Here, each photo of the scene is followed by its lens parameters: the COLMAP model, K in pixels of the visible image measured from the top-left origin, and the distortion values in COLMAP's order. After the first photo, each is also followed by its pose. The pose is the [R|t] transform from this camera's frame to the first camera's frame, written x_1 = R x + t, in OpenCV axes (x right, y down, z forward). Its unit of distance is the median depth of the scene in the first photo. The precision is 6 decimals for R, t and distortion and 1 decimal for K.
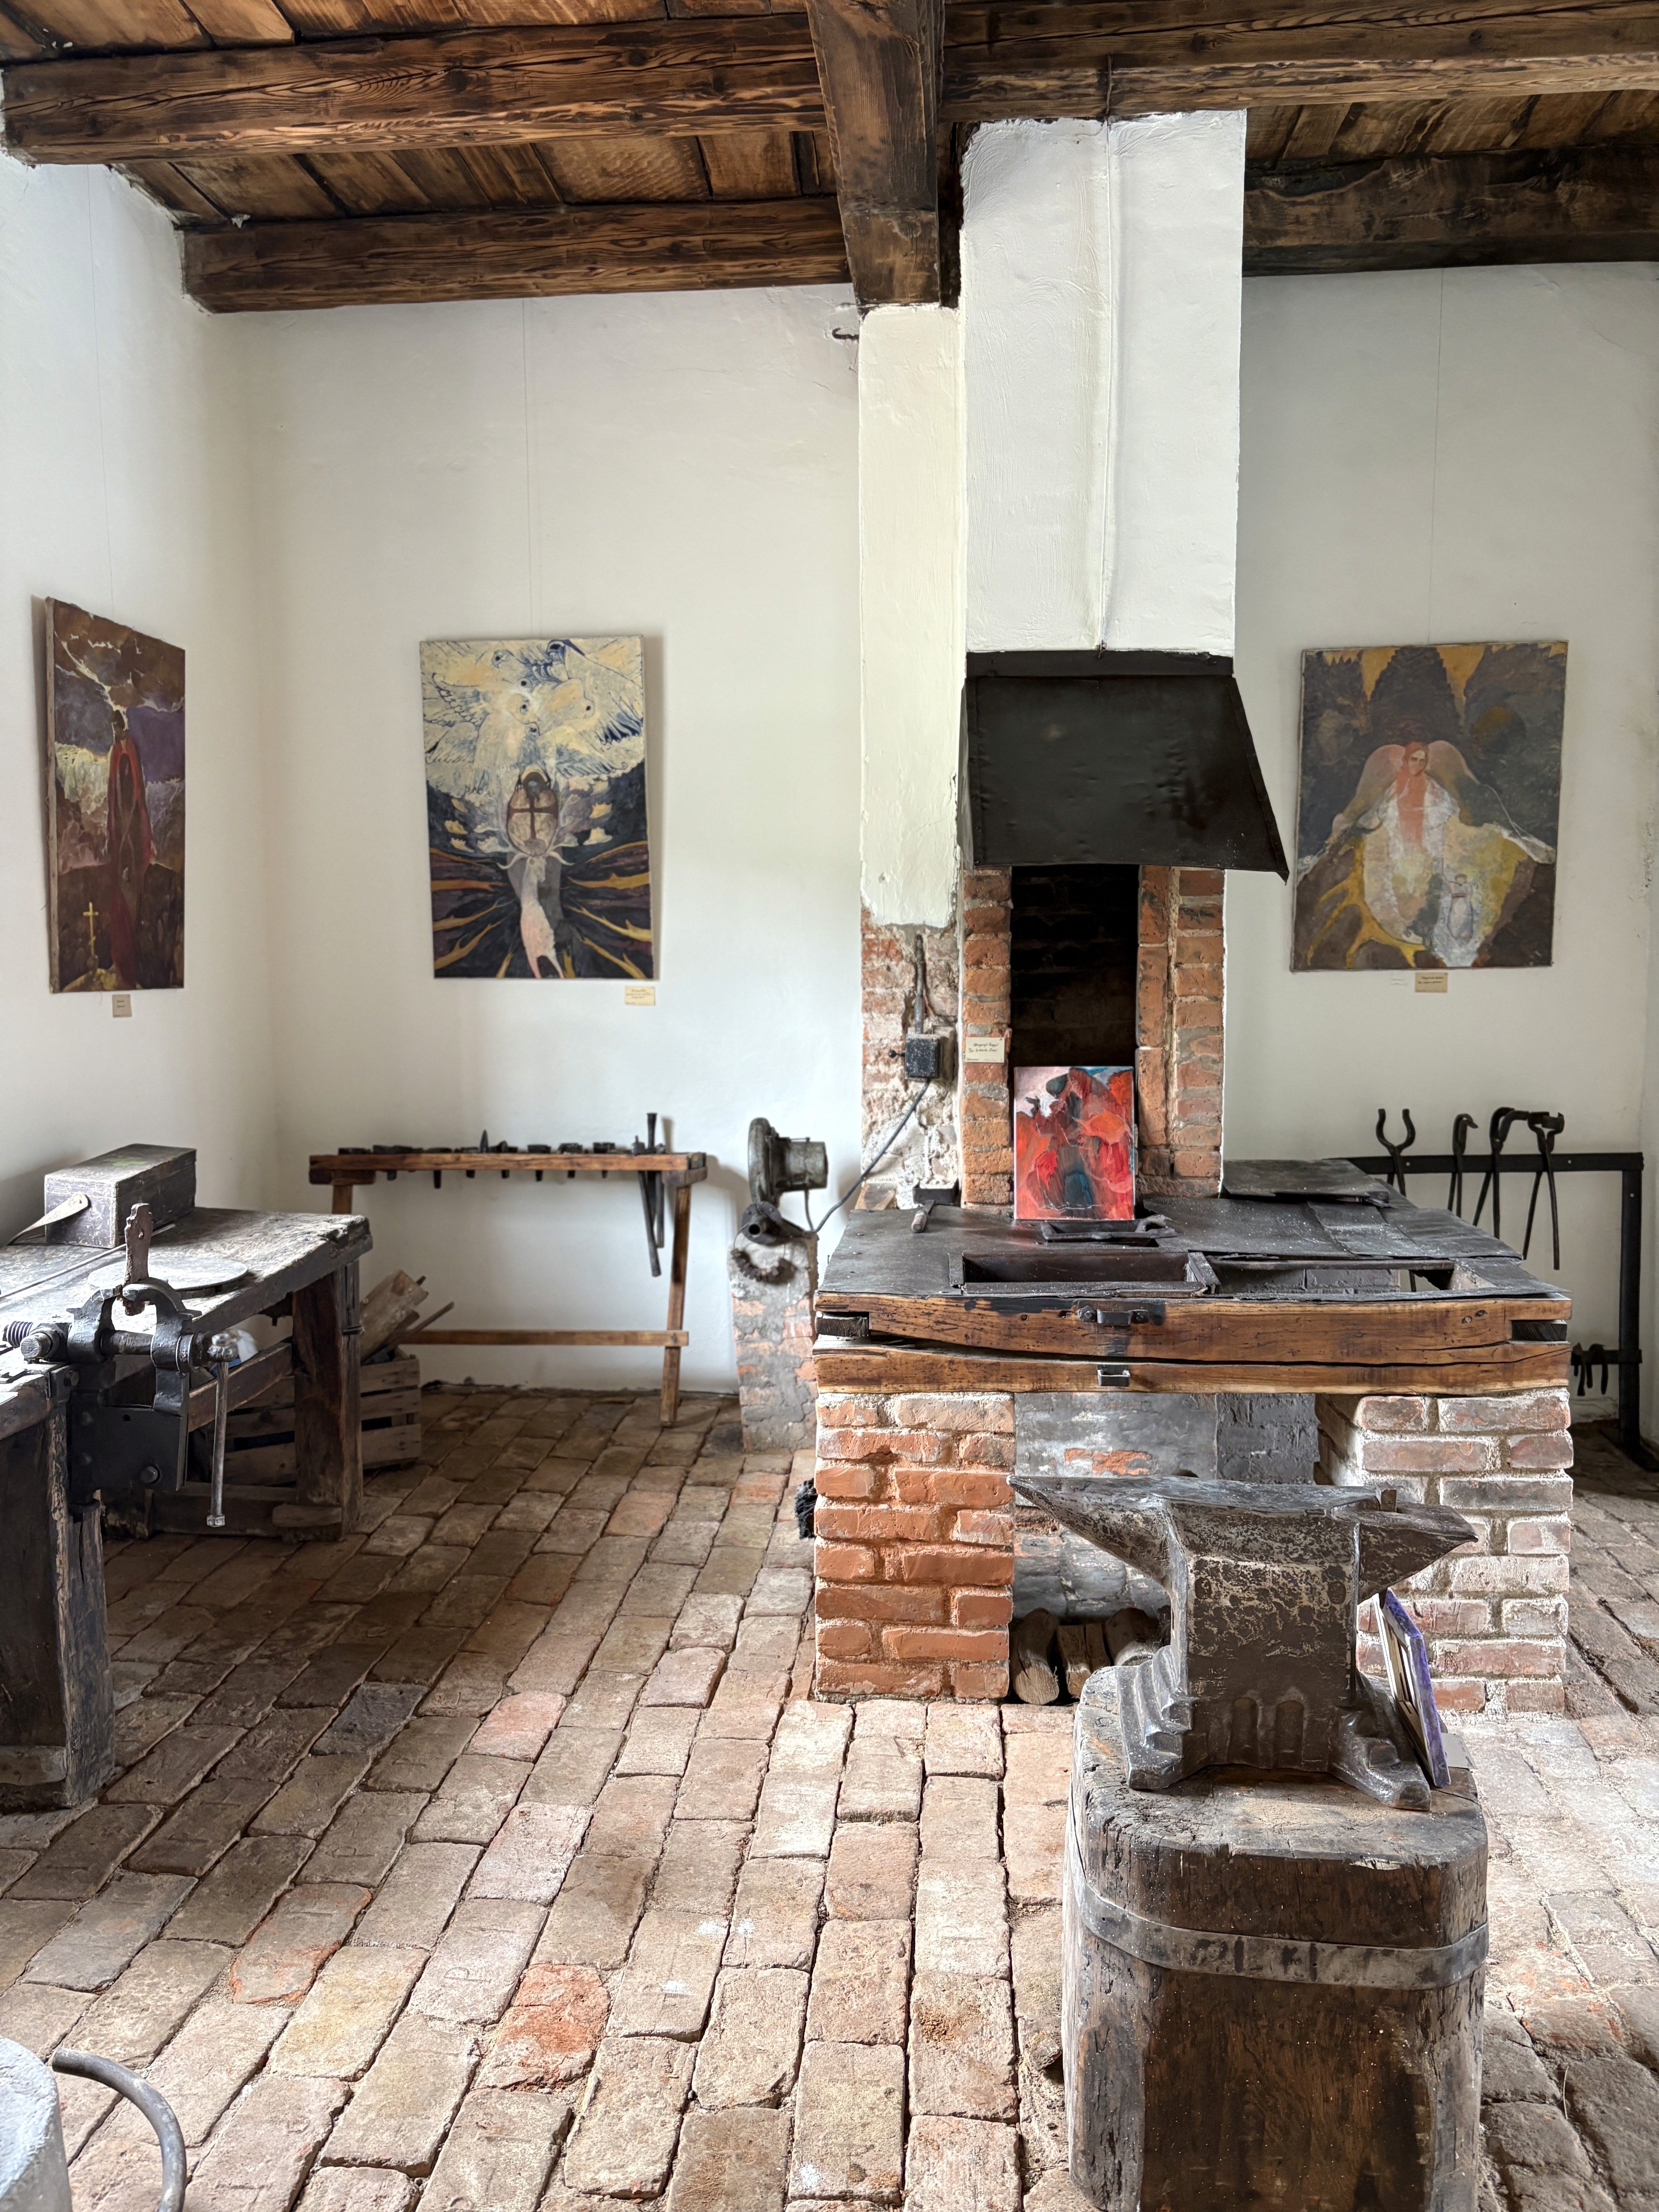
lens RADIAL K [[1709.7, 0, 829.5], [0, 1709.7, 1106.0], [0, 0, 1]] dist [0.048353, -0.049176]
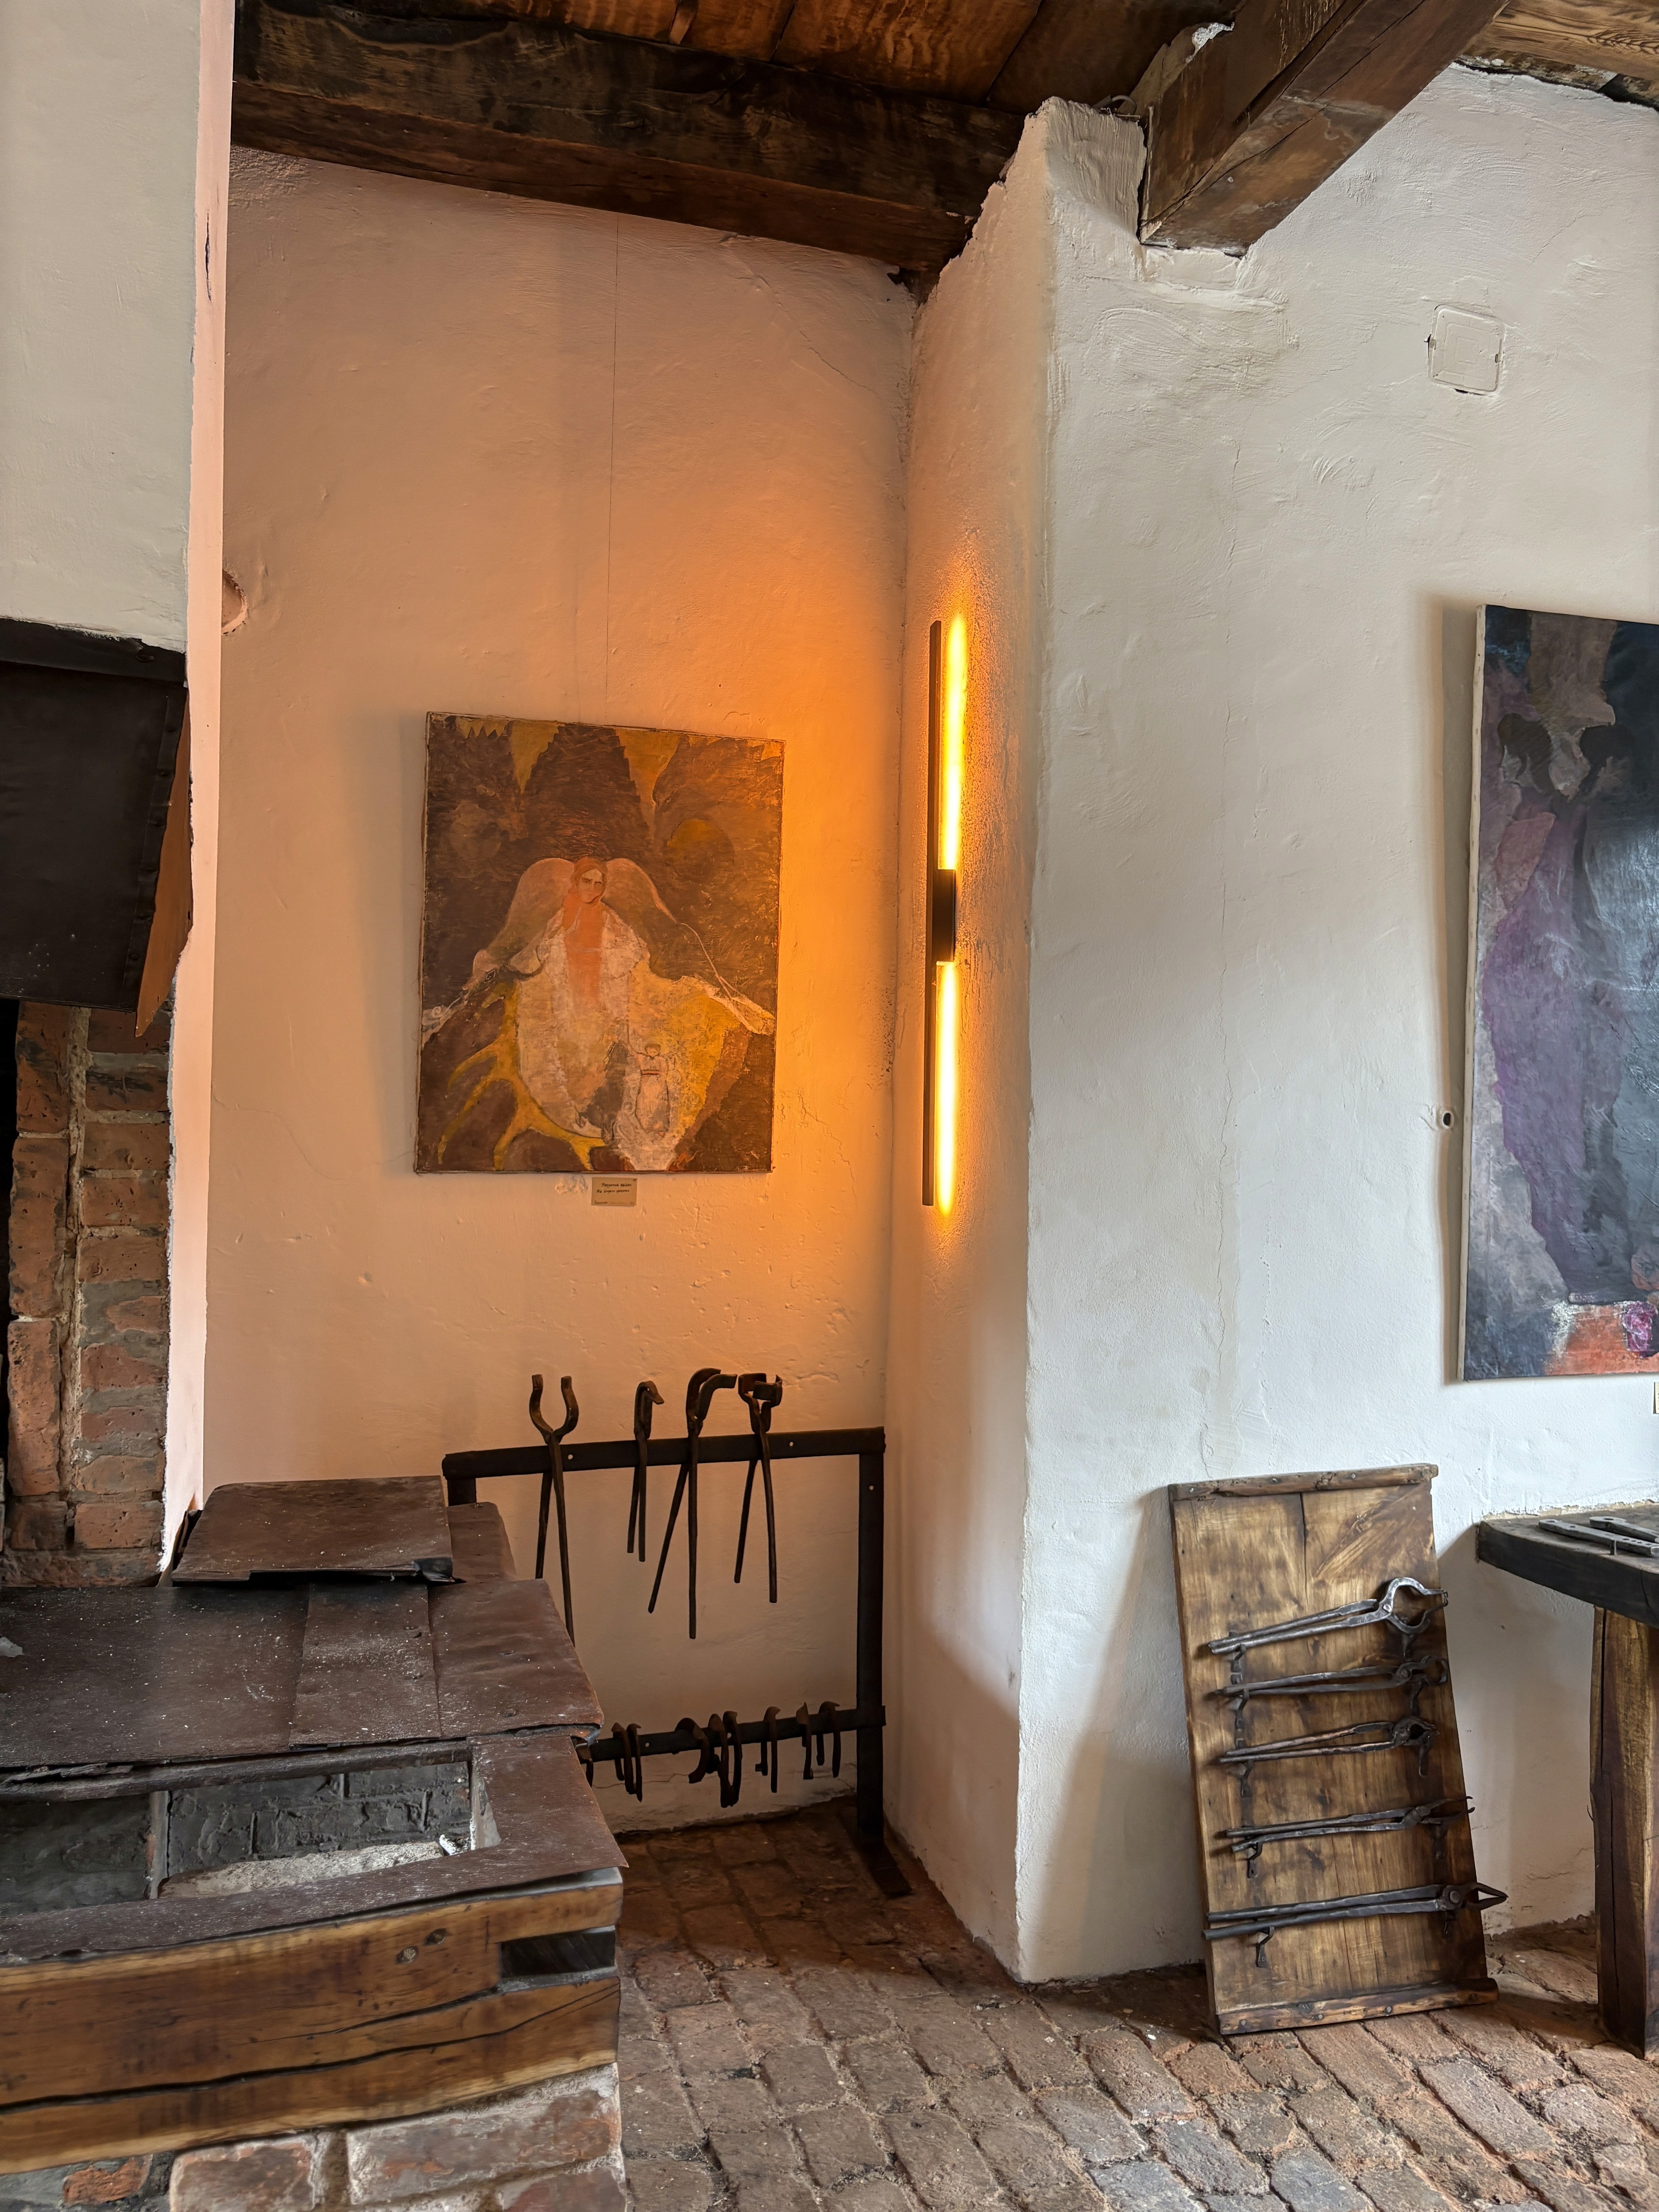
lens RADIAL K [[1779.1, 0, 829.5], [0, 1779.1, 1106.0], [0, 0, 1]] dist [0.077414, -0.122344]
pose [[0.936279, 0.029224, 0.350039, 0.181663], [0.005660, 0.995148, -0.098222, -0.035724], [-0.351211, 0.093945, 0.931571, 0.289085]]
